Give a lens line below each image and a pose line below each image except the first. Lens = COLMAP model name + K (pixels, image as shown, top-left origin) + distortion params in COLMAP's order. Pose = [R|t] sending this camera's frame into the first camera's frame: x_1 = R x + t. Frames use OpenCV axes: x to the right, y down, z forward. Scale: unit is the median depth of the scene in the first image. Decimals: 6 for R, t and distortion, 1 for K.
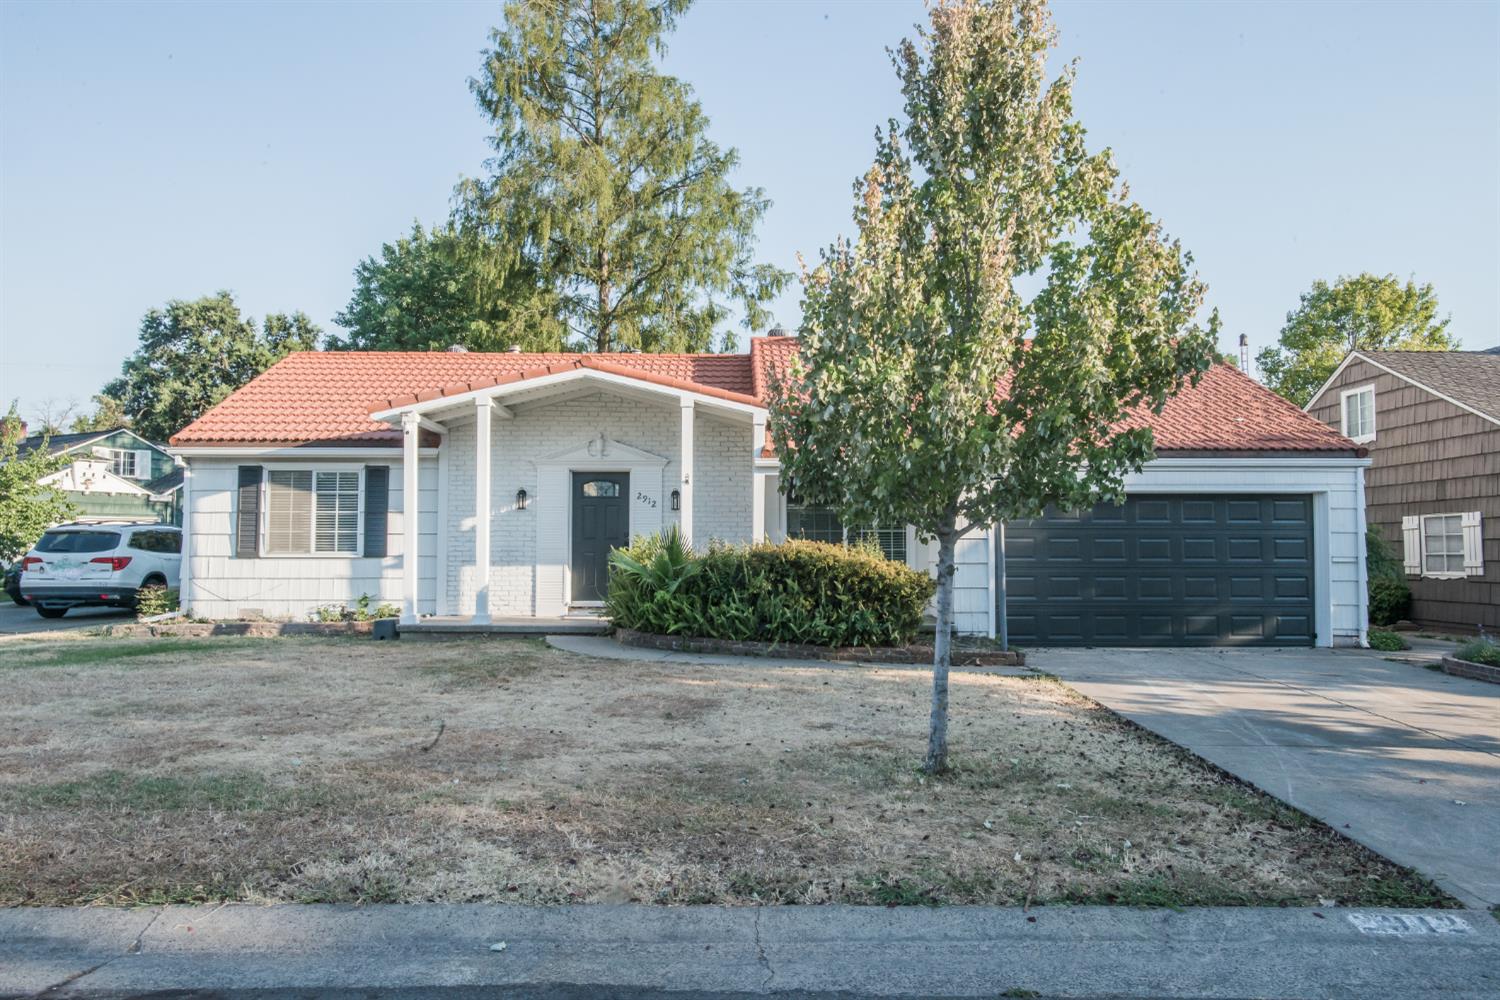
lens RADIAL K [[1088.4, 0, 749.9], [0, 1088.4, 501.5], [0, 0, 1]] dist [0.021586, 0.000766]
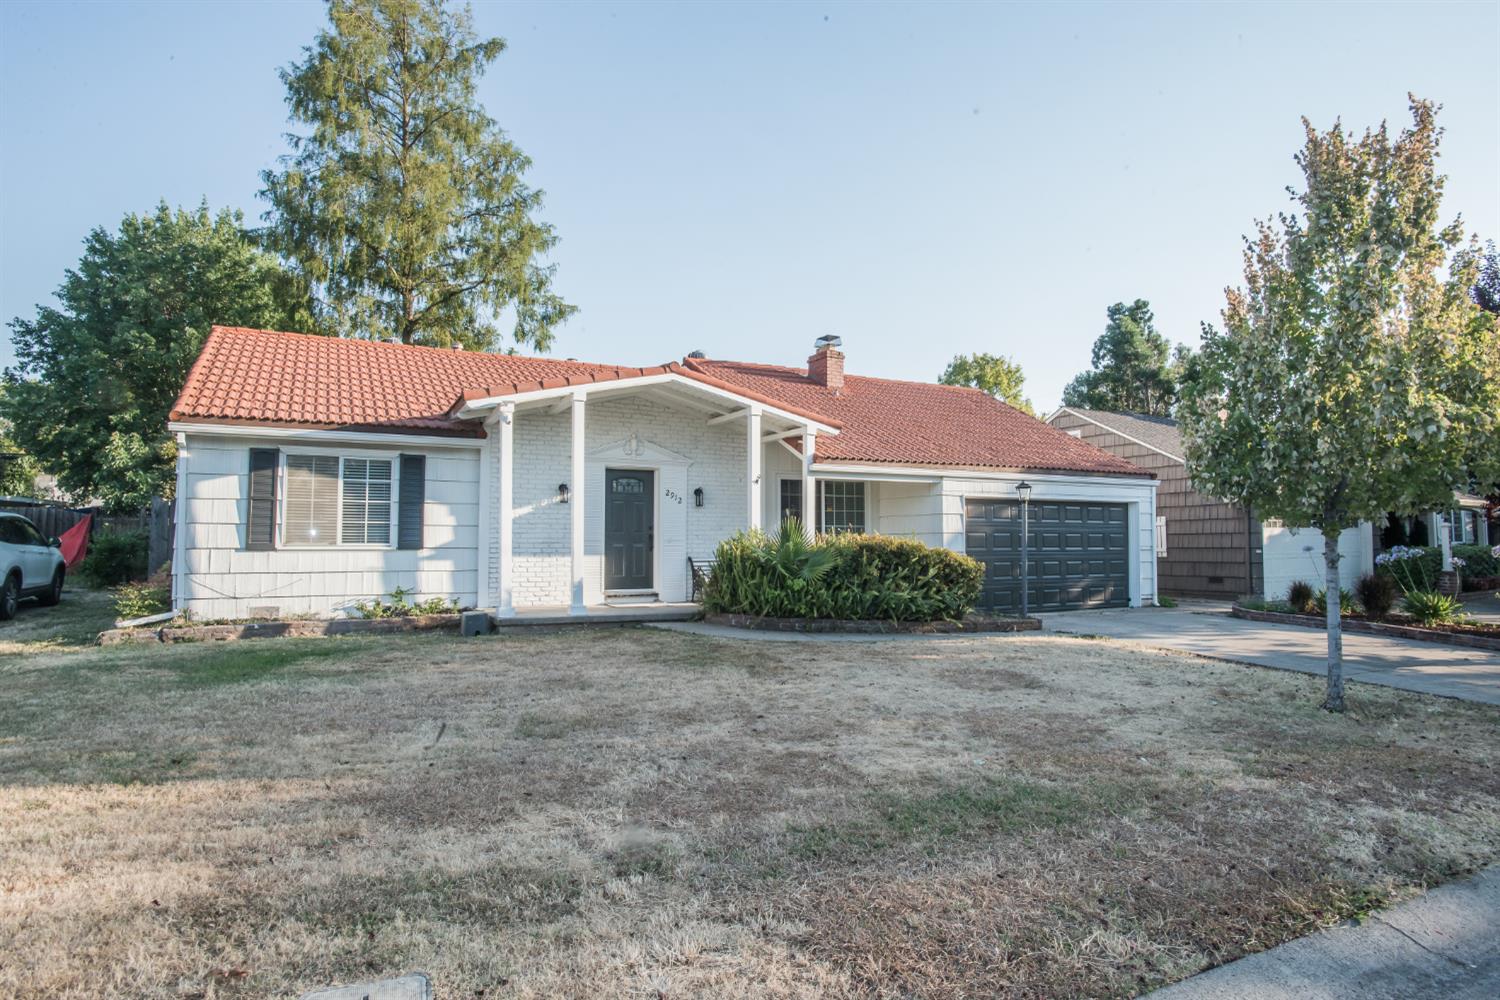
lens RADIAL K [[856.6, 0, 750.1], [0, 856.6, 495.0], [0, 0, 1]] dist [-0.000350, 0.002027]
pose [[0.888341, 0.024364, 0.458537, -0.425187], [-0.020912, 0.999702, -0.012605, 0.006653], [-0.458707, 0.001609, 0.888586, 0.189690]]
